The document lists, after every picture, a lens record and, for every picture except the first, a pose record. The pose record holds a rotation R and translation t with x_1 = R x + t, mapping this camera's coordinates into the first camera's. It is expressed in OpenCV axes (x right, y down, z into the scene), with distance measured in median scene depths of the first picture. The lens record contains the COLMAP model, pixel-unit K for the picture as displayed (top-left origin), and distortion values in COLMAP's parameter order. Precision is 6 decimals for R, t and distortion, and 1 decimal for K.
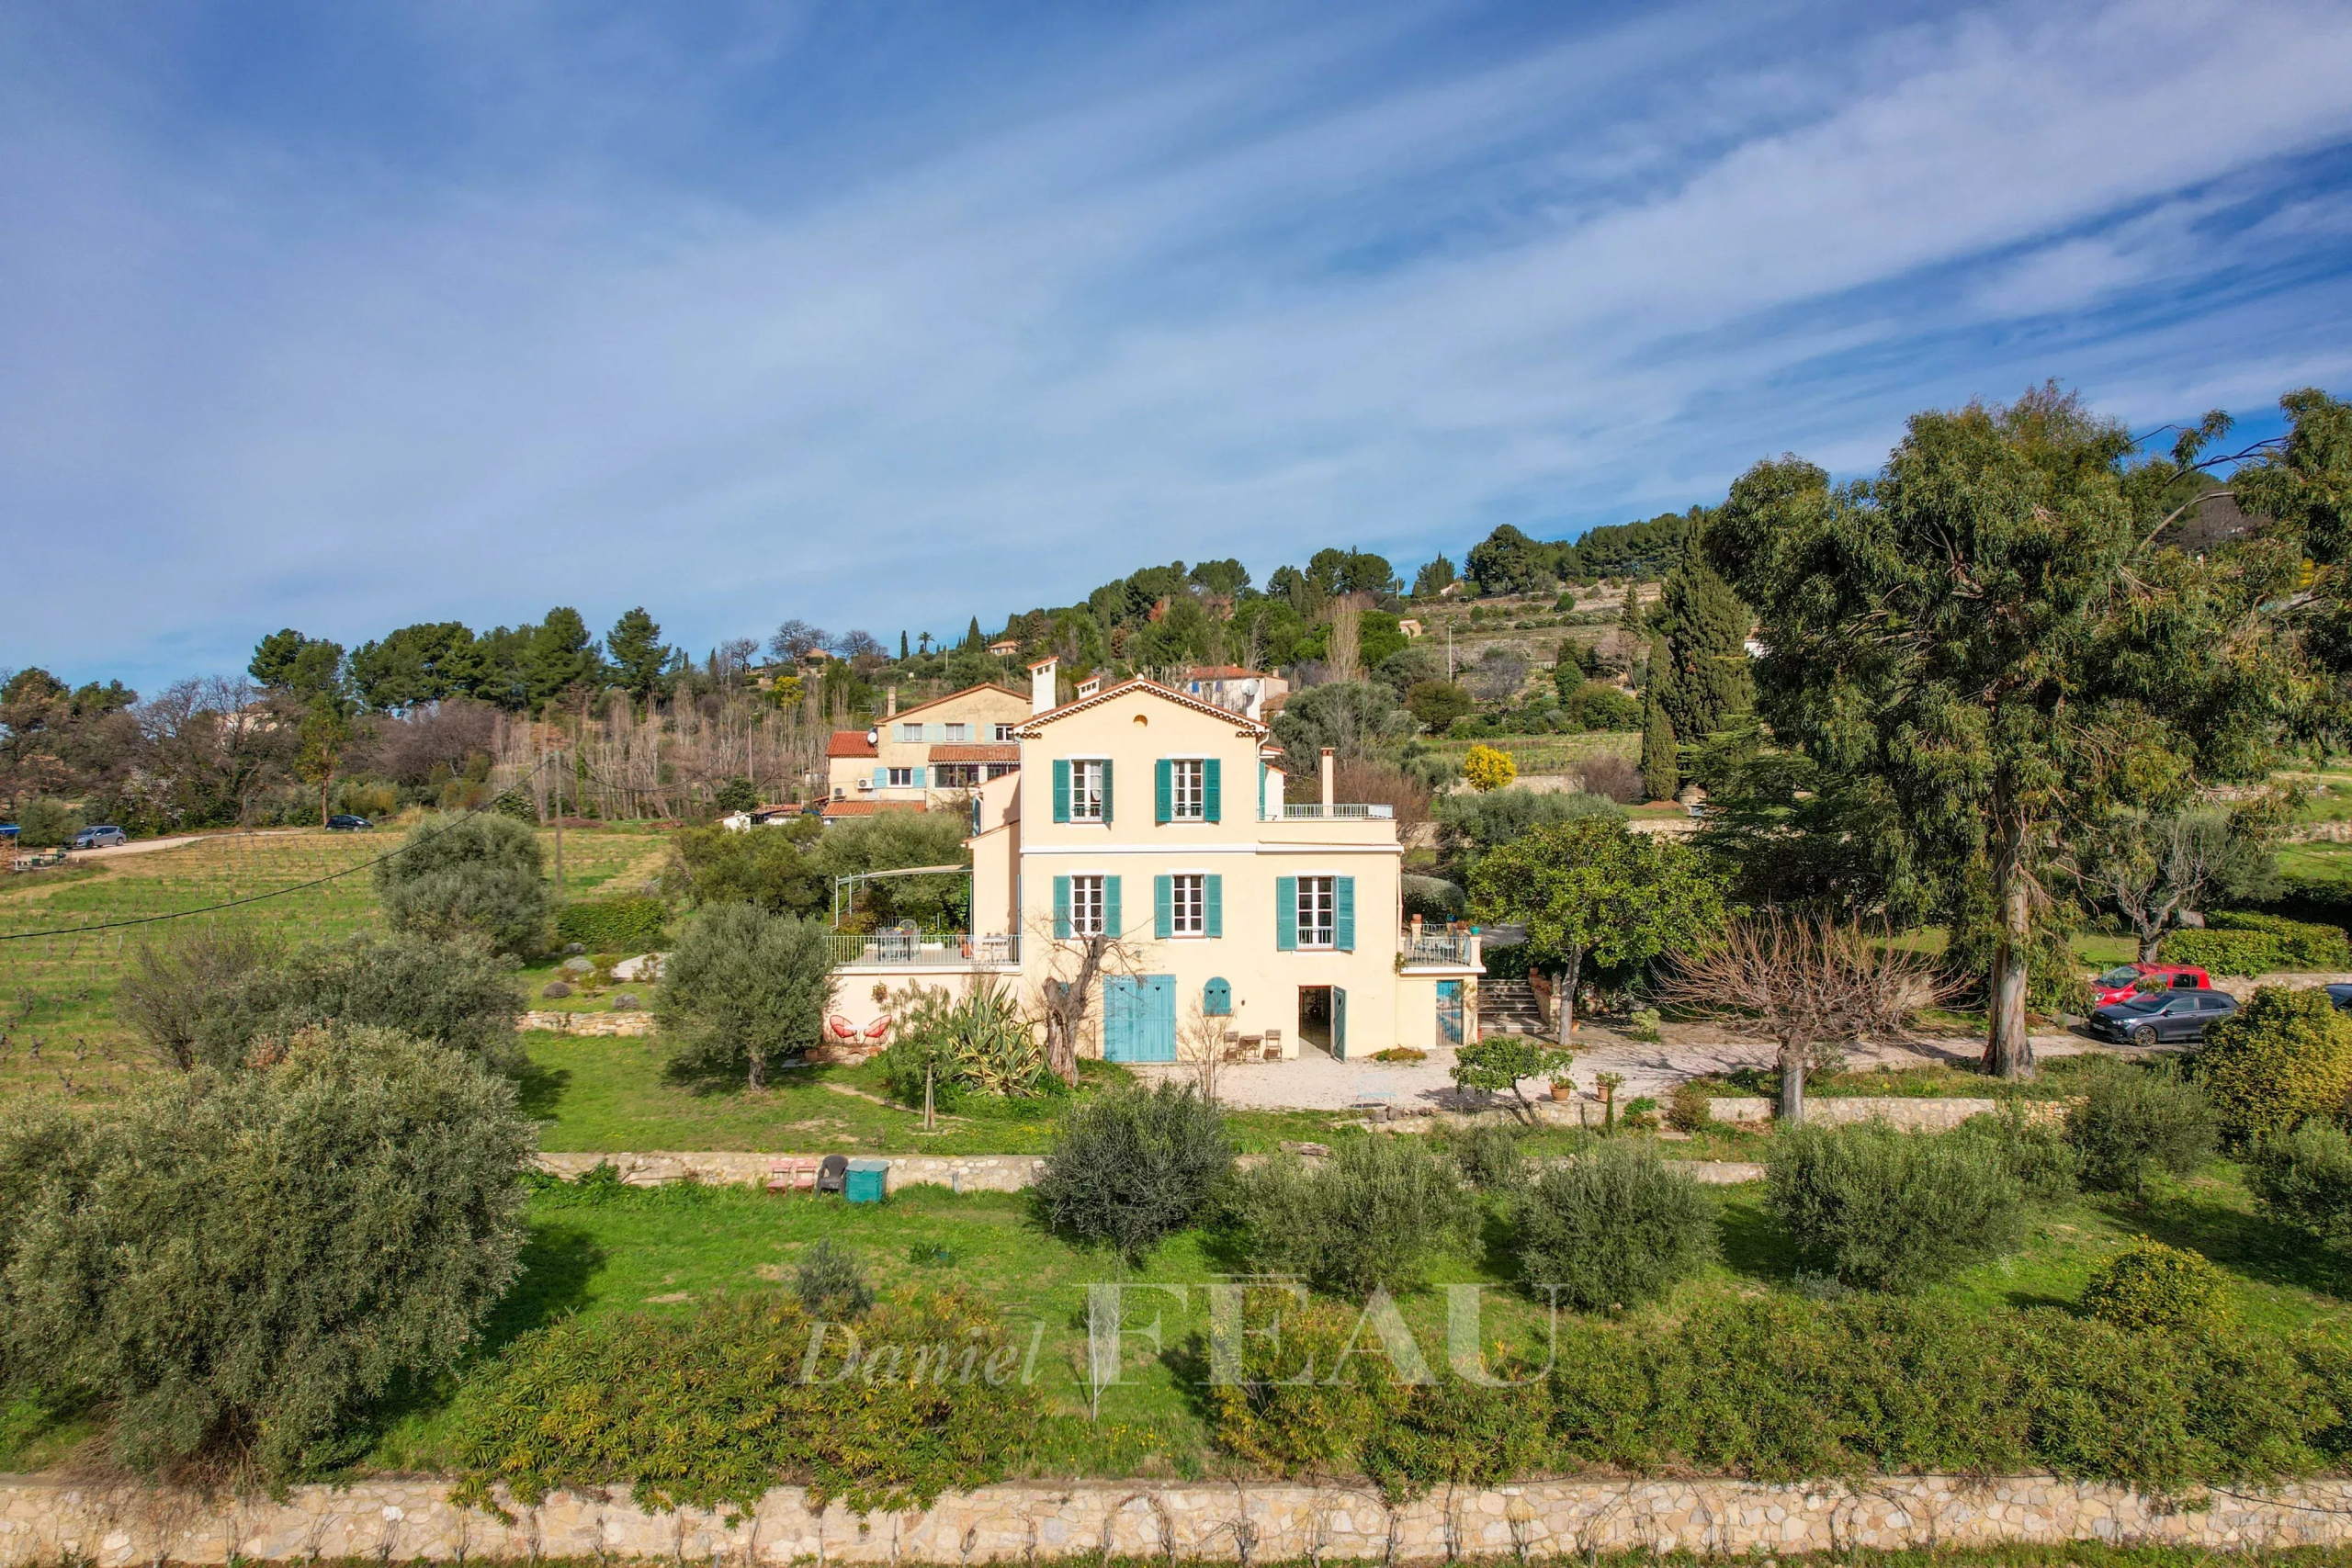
lens RADIAL K [[1507.1, 0, 1176.0], [0, 1507.1, 784.0], [0, 0, 1]] dist [-0.073724, 0.063428]
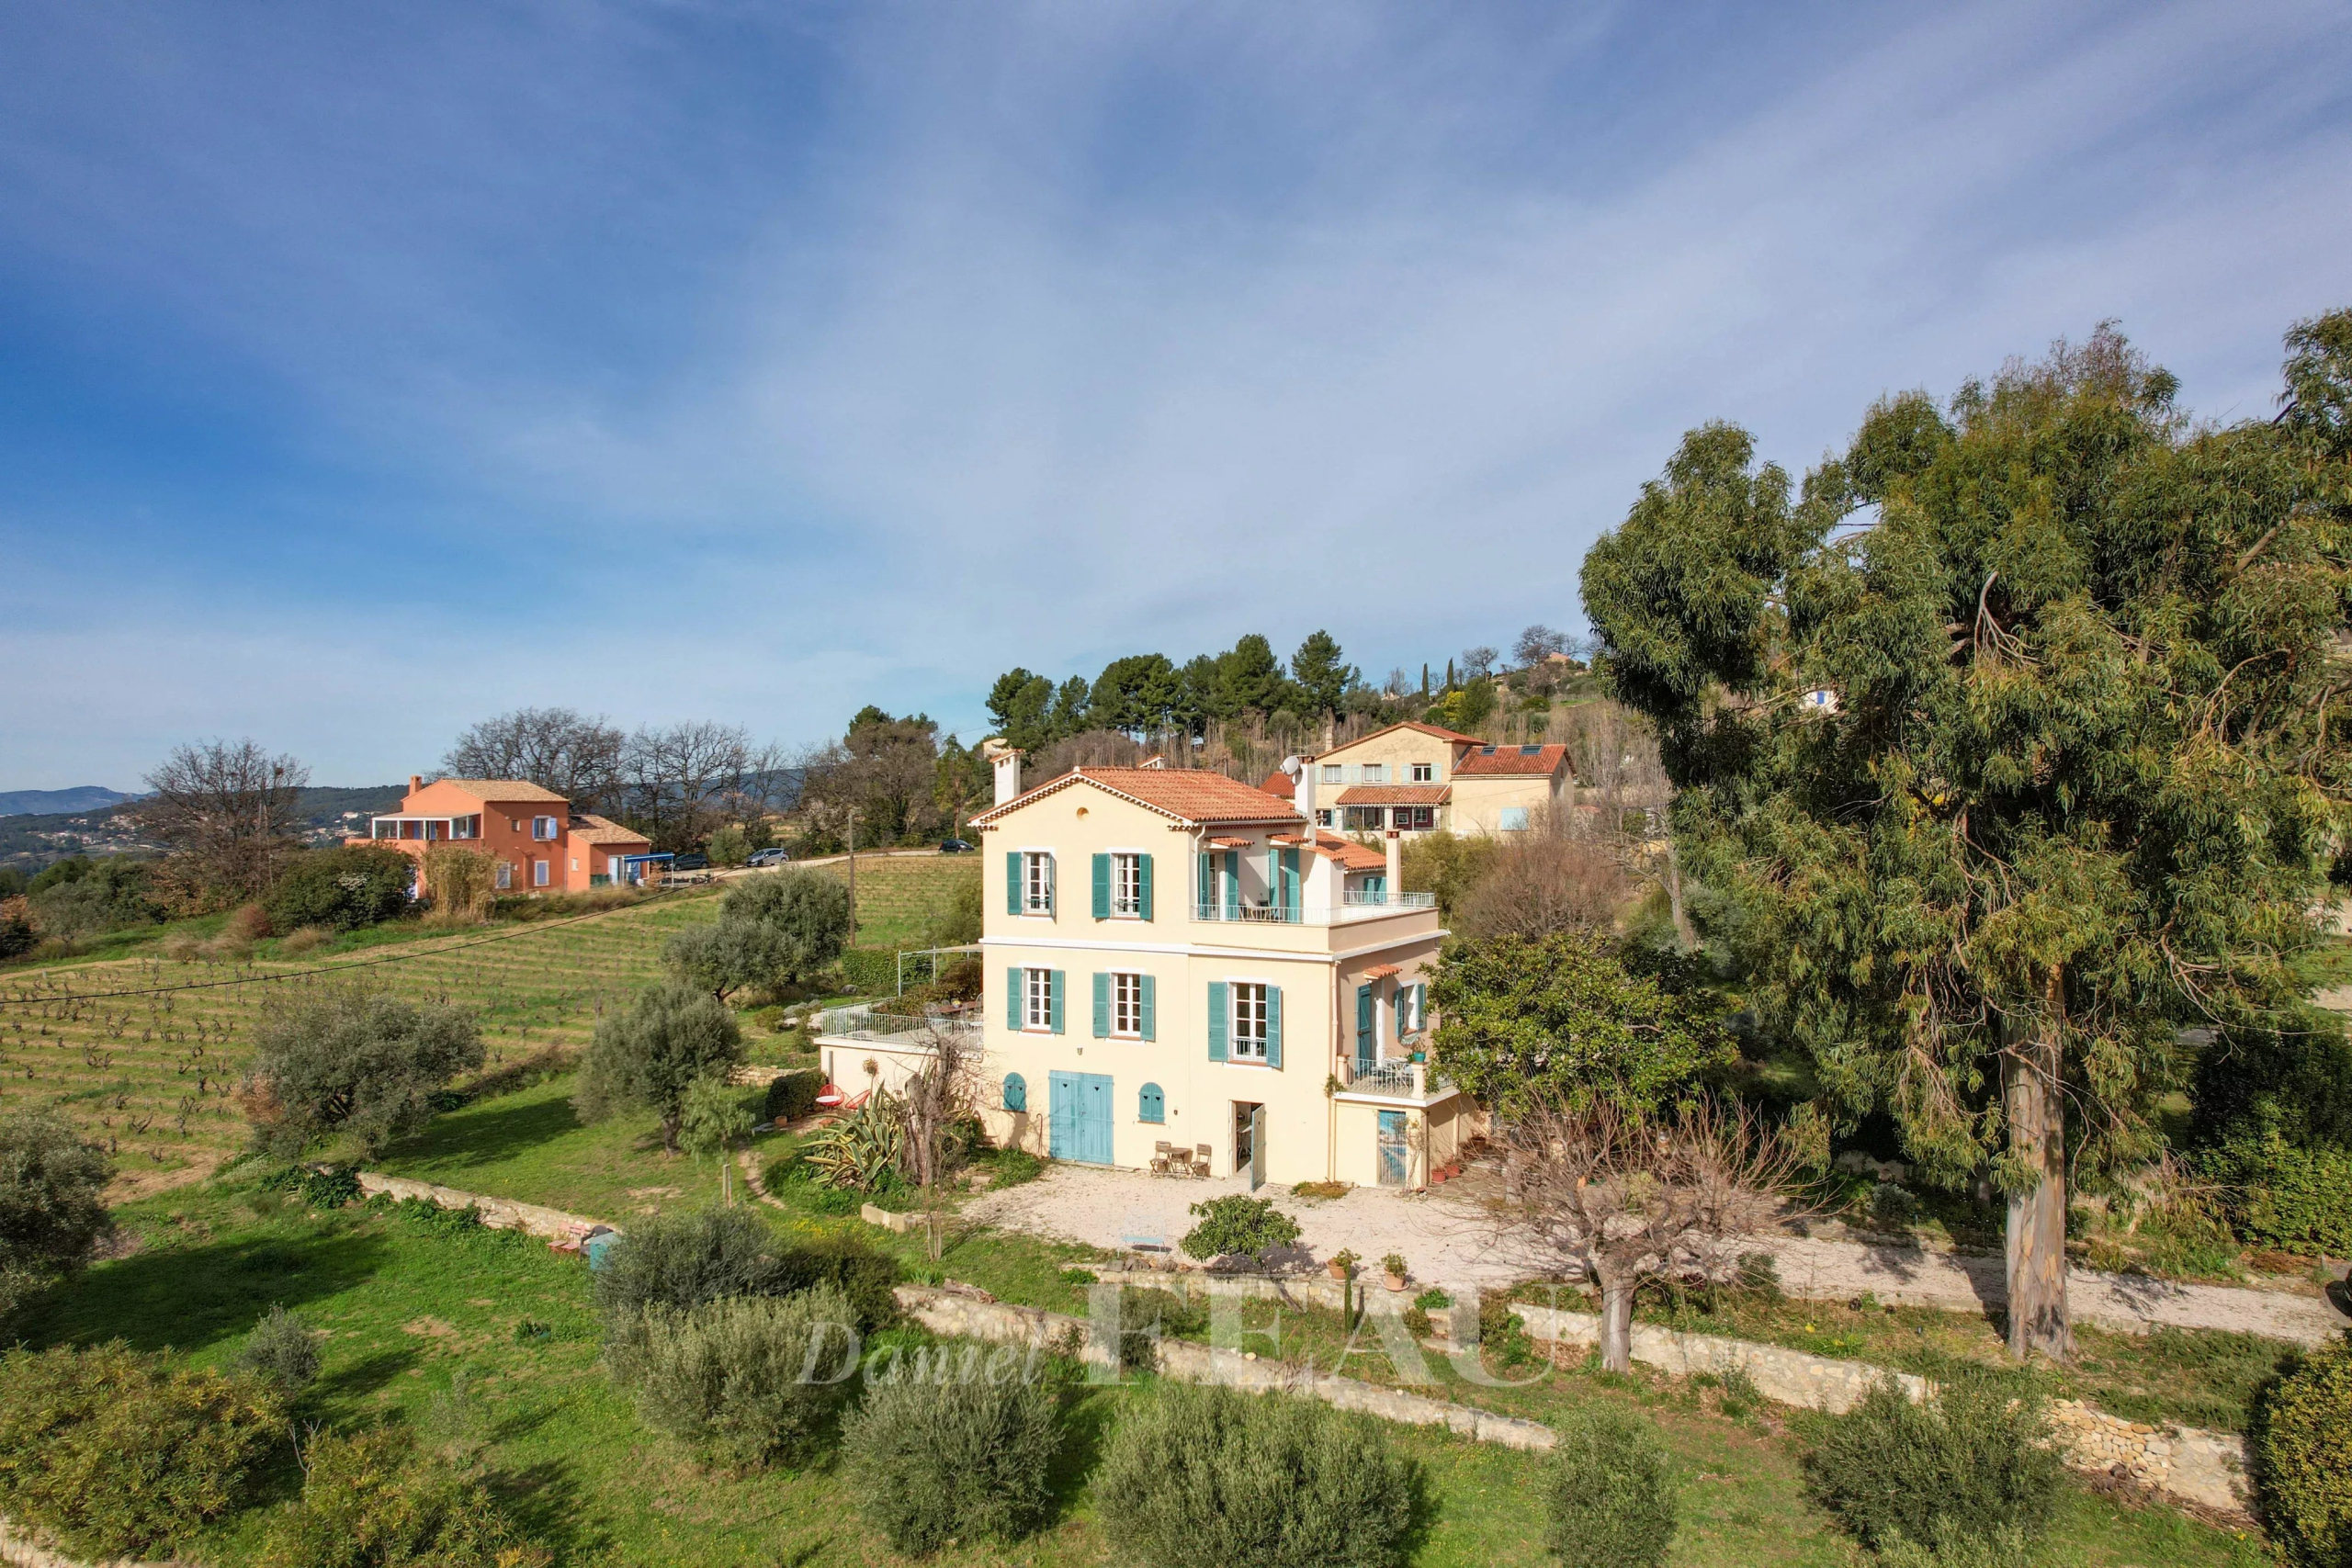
lens RADIAL K [[1507.1, 0, 1176.0], [0, 1507.1, 784.0], [0, 0, 1]] dist [-0.073724, 0.063428]
pose [[0.858038, -0.003788, -0.513572, 0.528265], [0.004979, 0.999987, 0.000943, -0.061534], [0.513561, -0.003366, 0.858046, 0.189281]]
